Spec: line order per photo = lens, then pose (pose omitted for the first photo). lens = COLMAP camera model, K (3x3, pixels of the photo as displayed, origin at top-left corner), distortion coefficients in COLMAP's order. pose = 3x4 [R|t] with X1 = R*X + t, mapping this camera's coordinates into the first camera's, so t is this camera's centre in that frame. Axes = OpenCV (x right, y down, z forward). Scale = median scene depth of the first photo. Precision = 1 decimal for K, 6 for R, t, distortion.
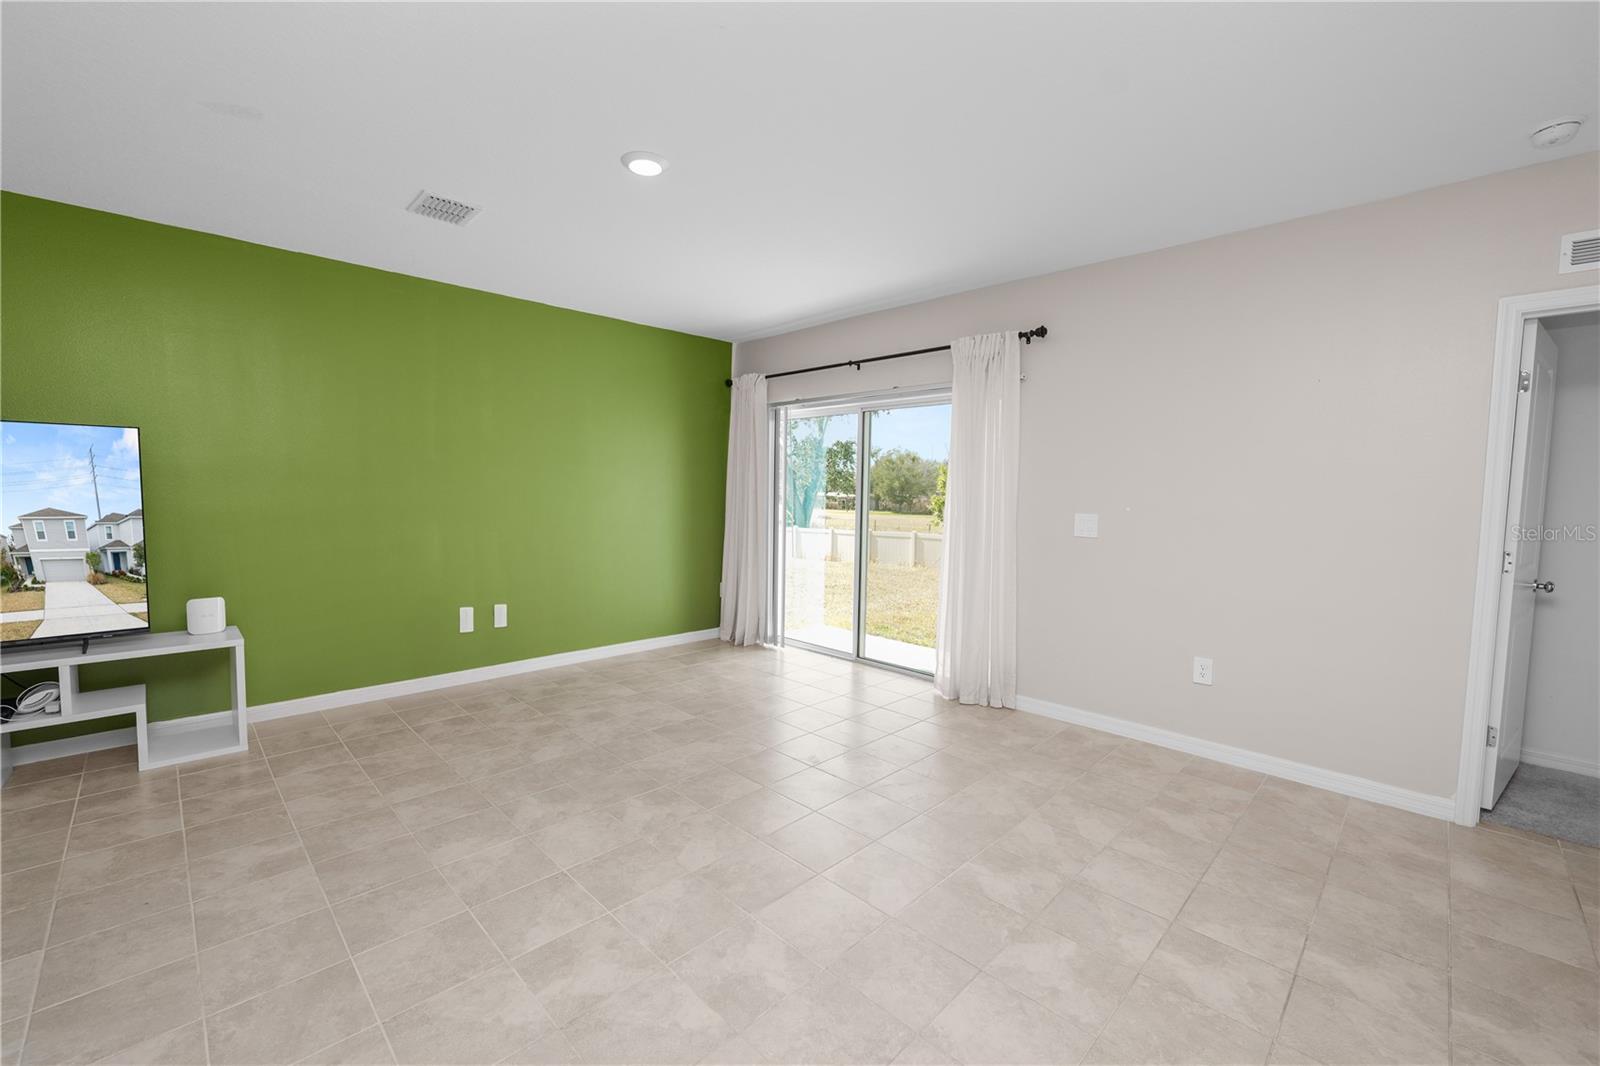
lens RADIAL K [[652.6, 0, 795.4], [0, 652.6, 531.9], [0, 0, 1]] dist [-0.012200, 0.000735]
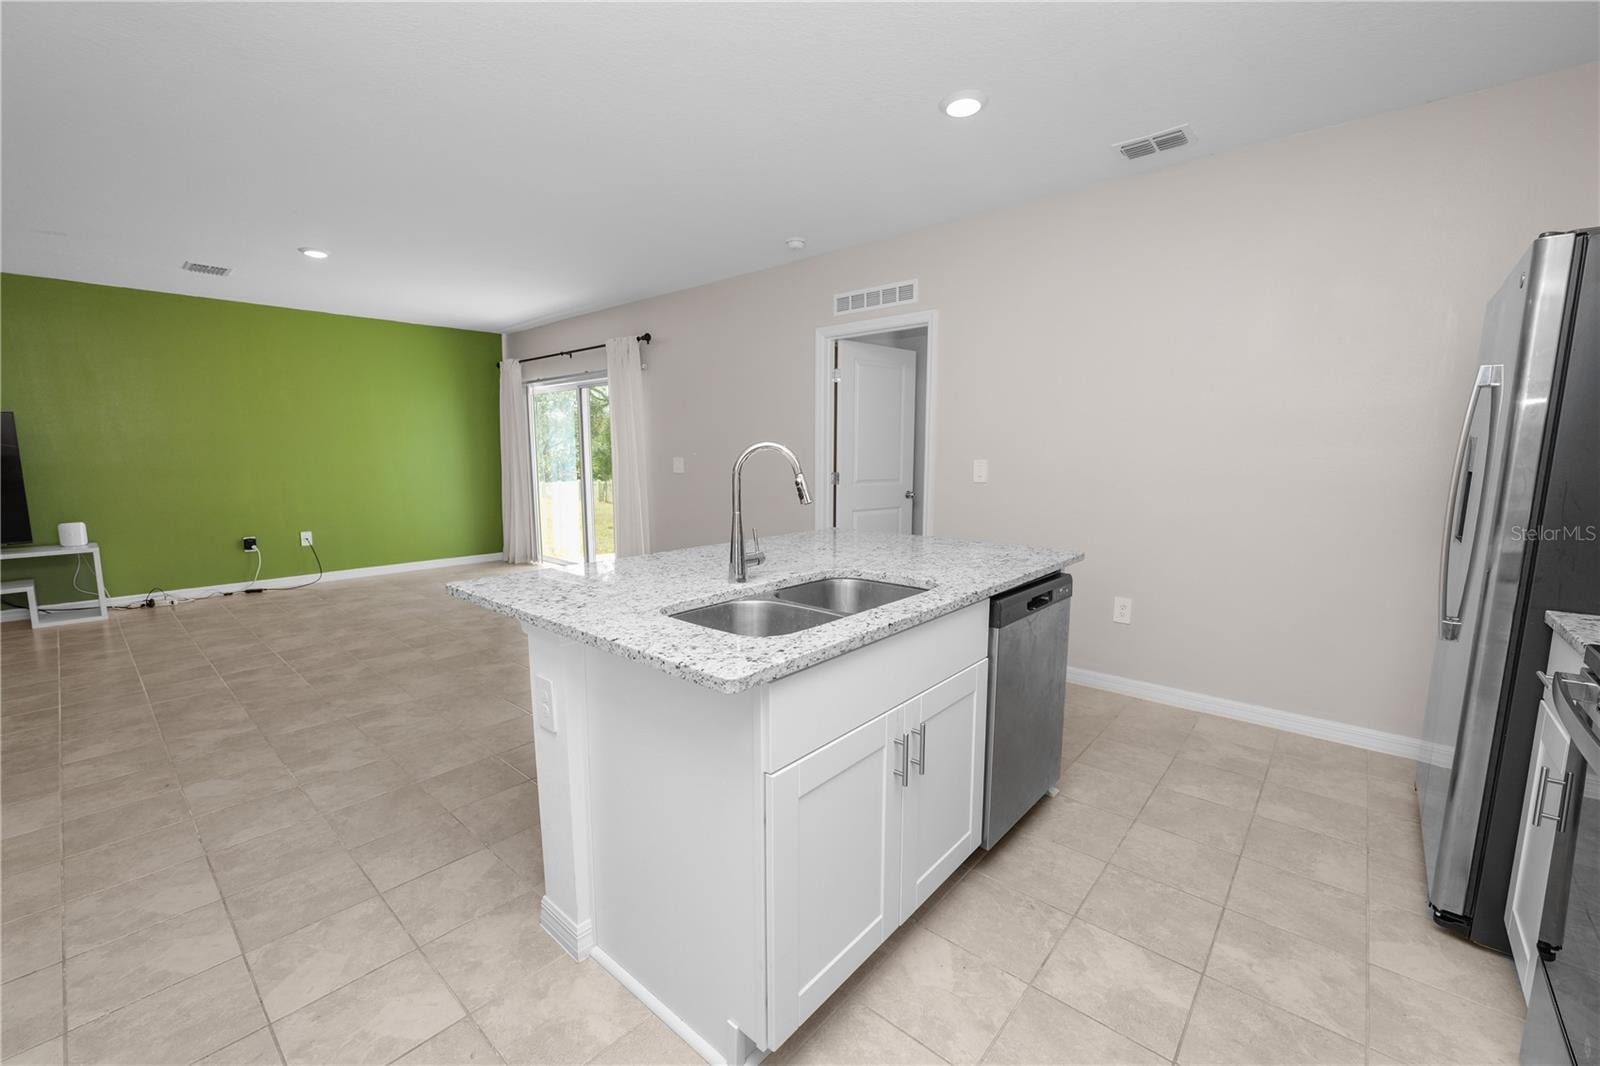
lens RADIAL K [[652.6, 0, 799.2], [0, 652.6, 533.1], [0, 0, 1]] dist [-0.012200, 0.000735]
pose [[0.997371, -0.026180, 0.067565, 0.671765], [0.021816, 0.997677, 0.064542, 0.061110], [-0.069098, -0.062898, 0.995625, -0.608397]]
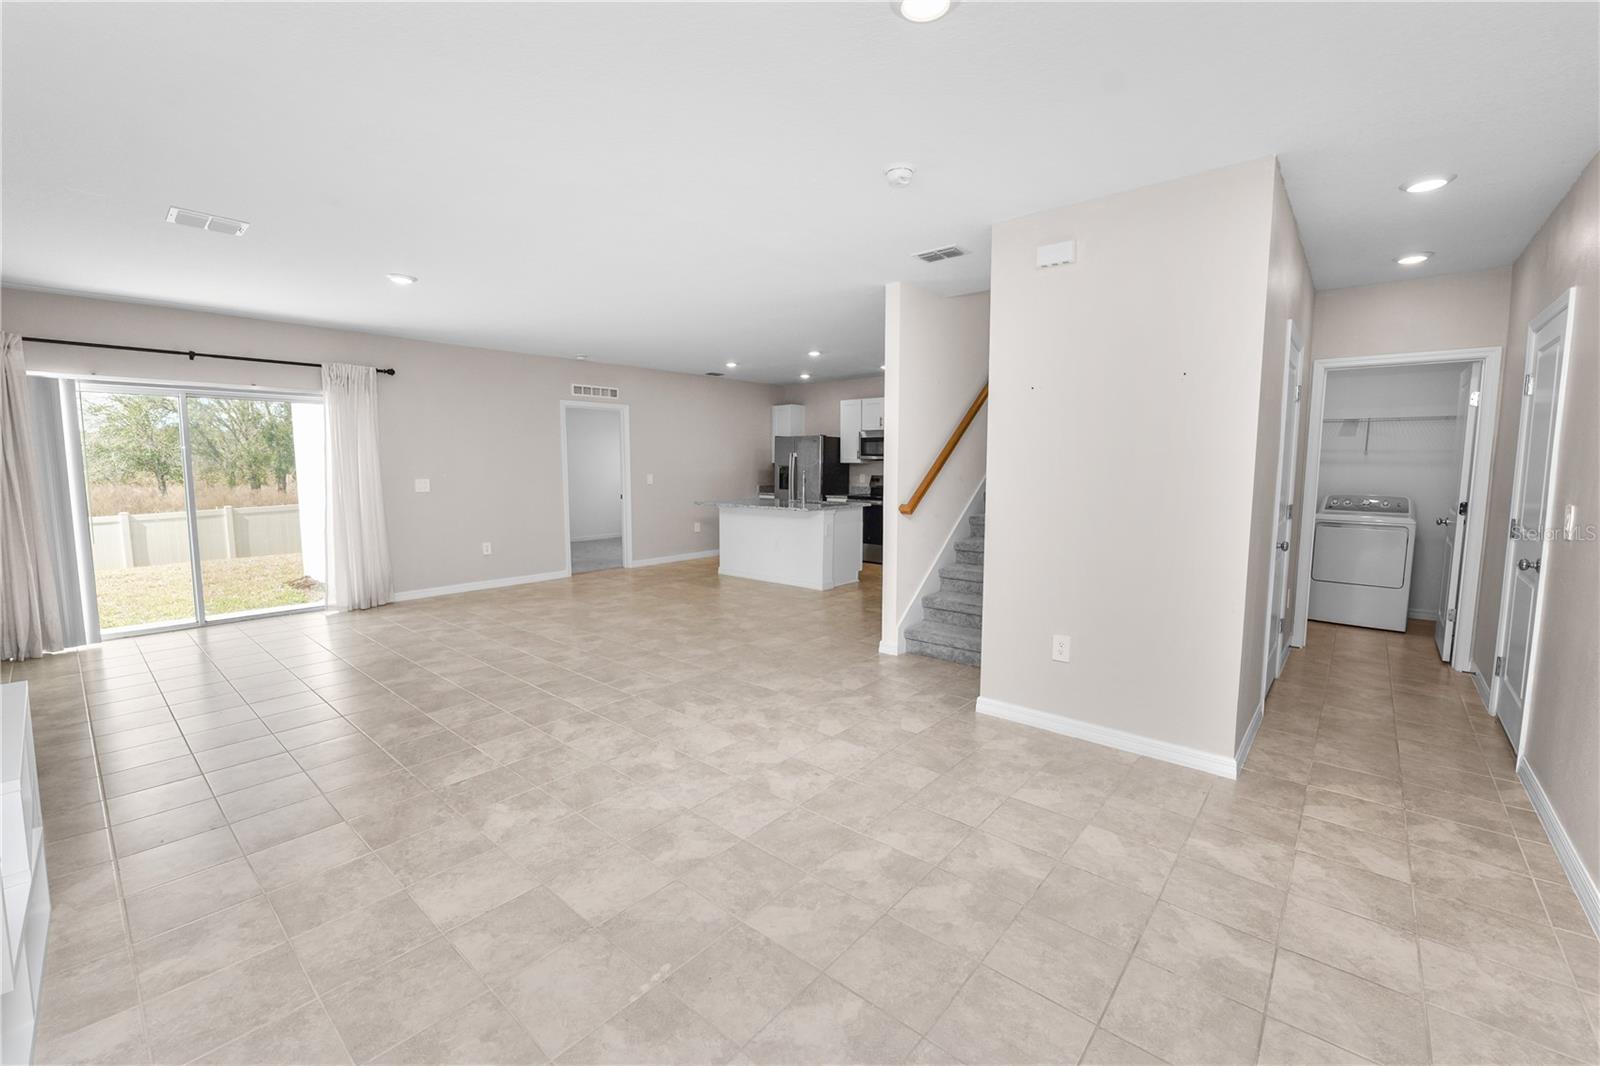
lens RADIAL K [[652.6, 0, 787.8], [0, 652.6, 533.0], [0, 0, 1]] dist [-0.012200, 0.000735]
pose [[-0.061962, -0.121279, 0.990683, -1.523852], [0.064964, 0.989995, 0.125257, -0.043502], [-0.995962, 0.072120, -0.053463, 0.110177]]
